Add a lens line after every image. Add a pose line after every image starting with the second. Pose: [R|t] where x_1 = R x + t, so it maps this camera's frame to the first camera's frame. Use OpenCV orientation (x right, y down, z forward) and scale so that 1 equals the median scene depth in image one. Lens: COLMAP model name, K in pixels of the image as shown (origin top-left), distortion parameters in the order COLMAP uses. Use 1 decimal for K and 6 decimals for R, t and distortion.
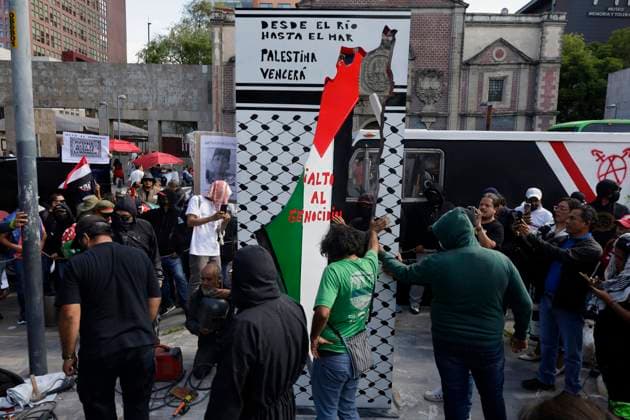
lens RADIAL K [[440.1, 0, 315.0], [0, 440.1, 210.0], [0, 0, 1]] dist [-0.002780, -0.000254]
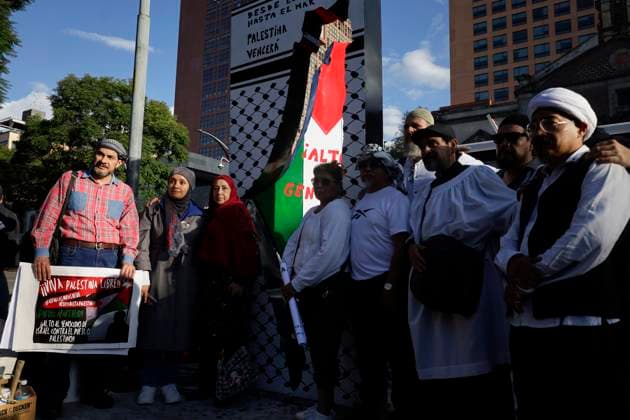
lens RADIAL K [[440.1, 0, 315.0], [0, 440.1, 210.0], [0, 0, 1]] dist [-0.002780, -0.000254]
pose [[0.854213, -0.066117, -0.515702, 0.572702], [-0.067026, 0.969601, -0.235333, 0.325180], [0.515585, 0.235590, 0.823814, 0.246581]]
